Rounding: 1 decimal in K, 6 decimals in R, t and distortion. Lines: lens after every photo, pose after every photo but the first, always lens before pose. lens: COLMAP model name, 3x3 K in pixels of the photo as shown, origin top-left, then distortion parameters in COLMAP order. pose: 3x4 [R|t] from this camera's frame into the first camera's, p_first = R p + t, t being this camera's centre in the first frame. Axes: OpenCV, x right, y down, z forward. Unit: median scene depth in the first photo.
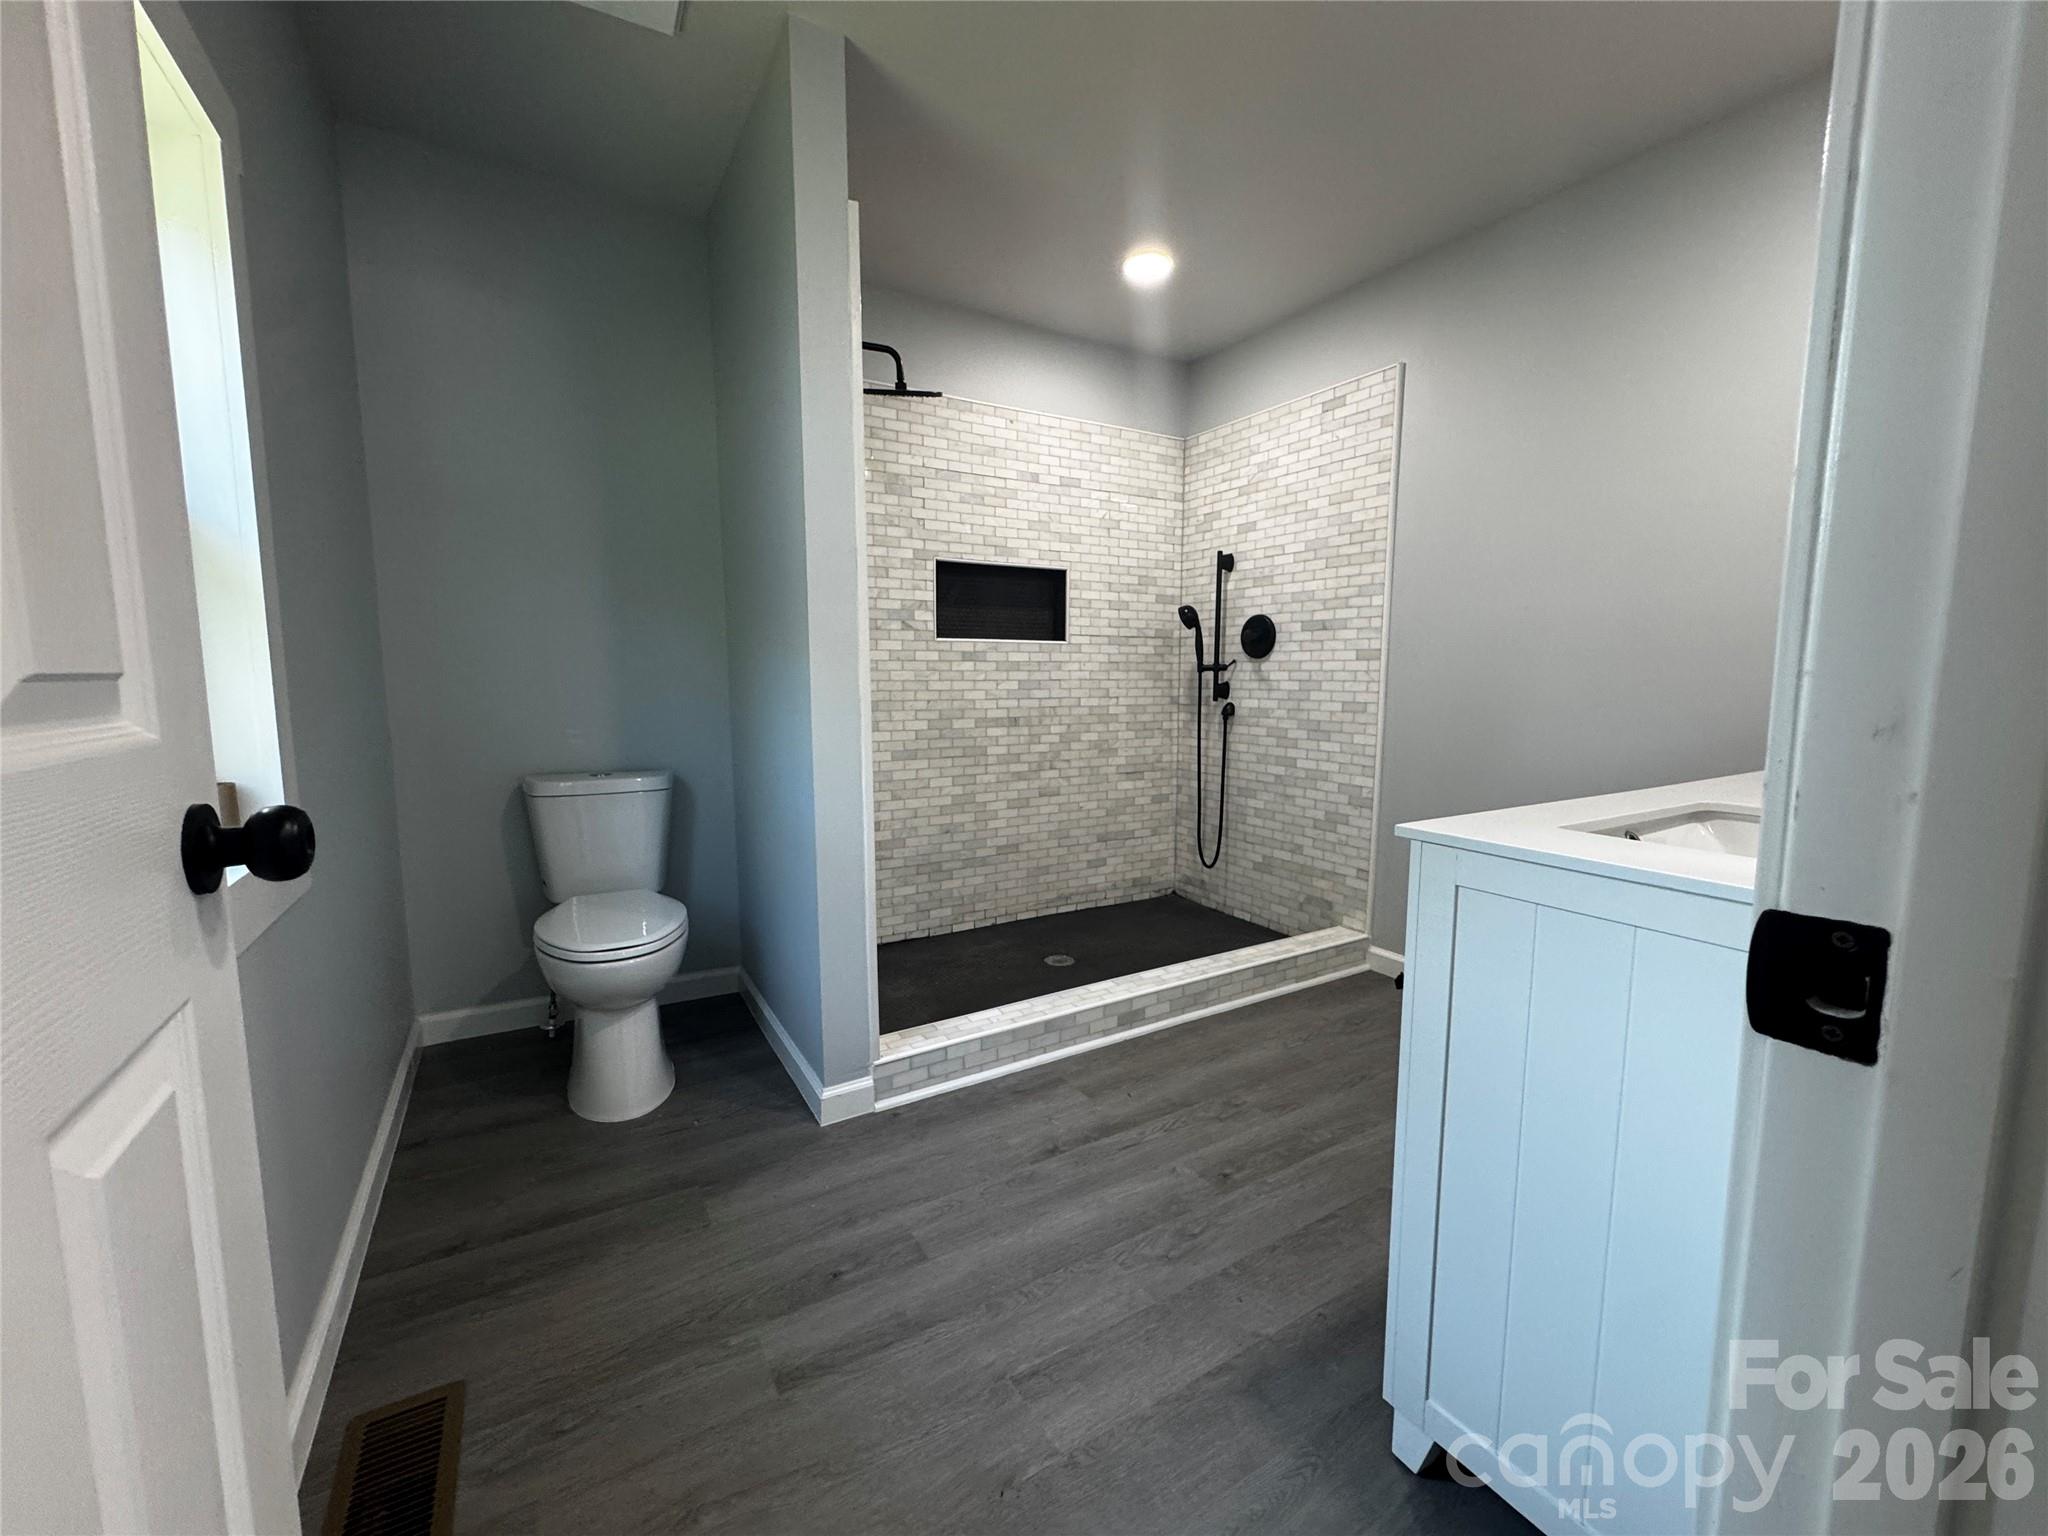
lens RADIAL K [[823.8, 0, 1026.1], [0, 823.8, 766.4], [0, 0, 1]] dist [-0.002235, 0.000081]
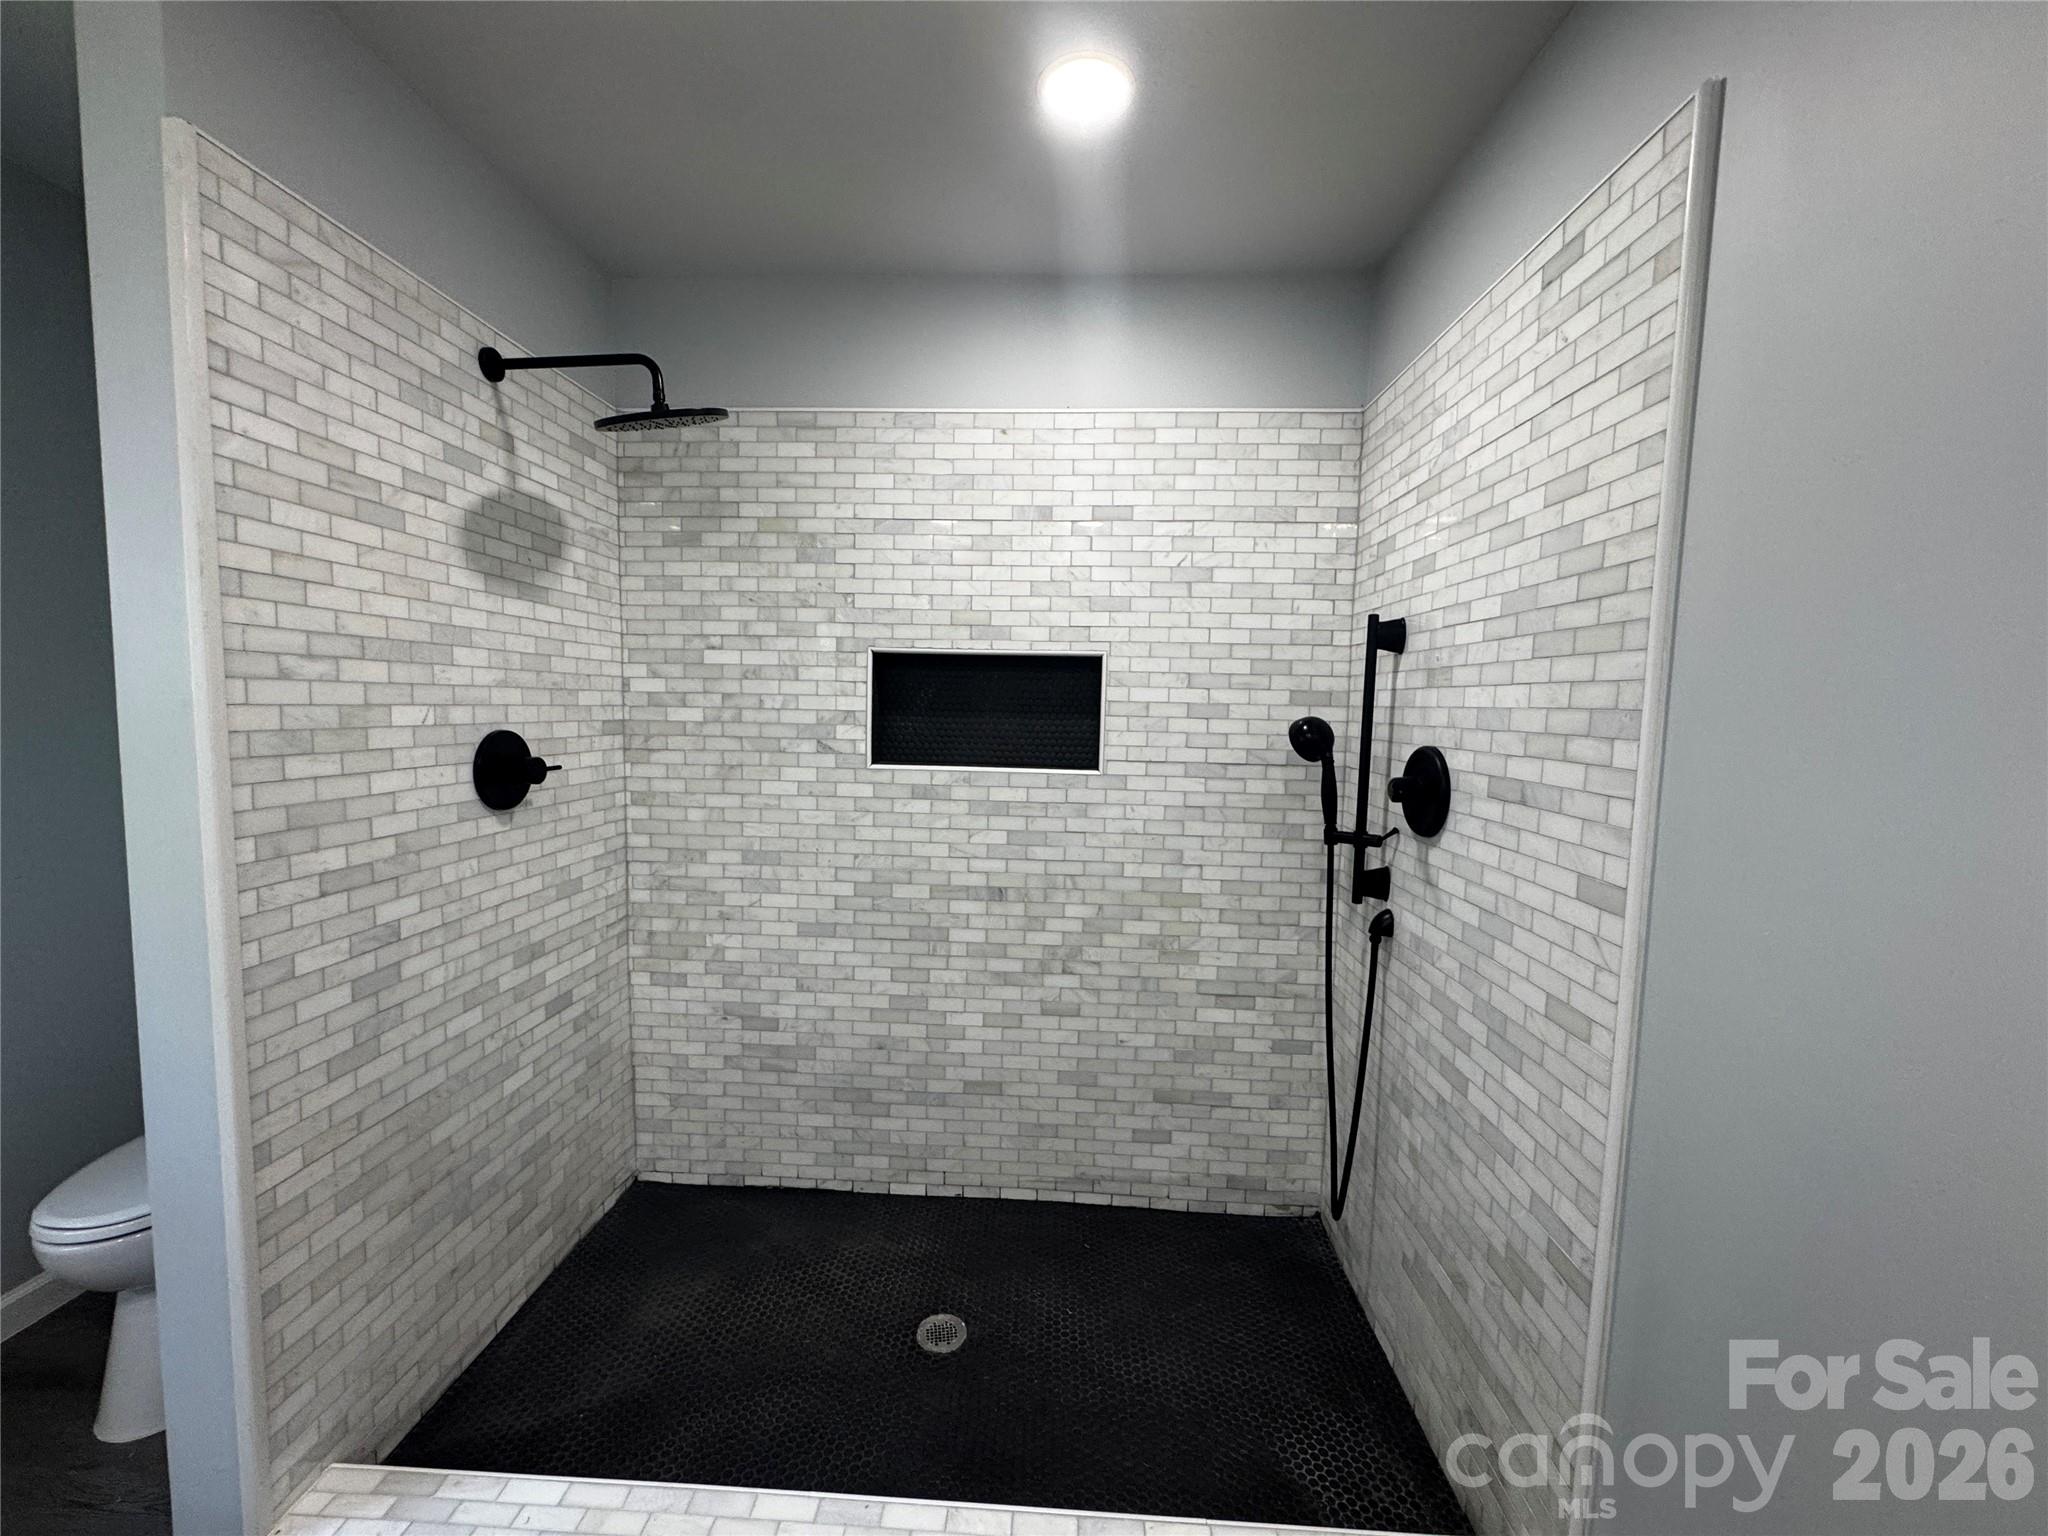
lens RADIAL K [[823.8, 0, 1017.9], [0, 823.8, 767.6], [0, 0, 1]] dist [-0.002235, 0.000081]
pose [[0.833027, 0.060586, -0.549905, 0.354285], [-0.083238, 0.996396, -0.016314, -0.147164], [0.546935, 0.059363, 0.835068, 0.481033]]
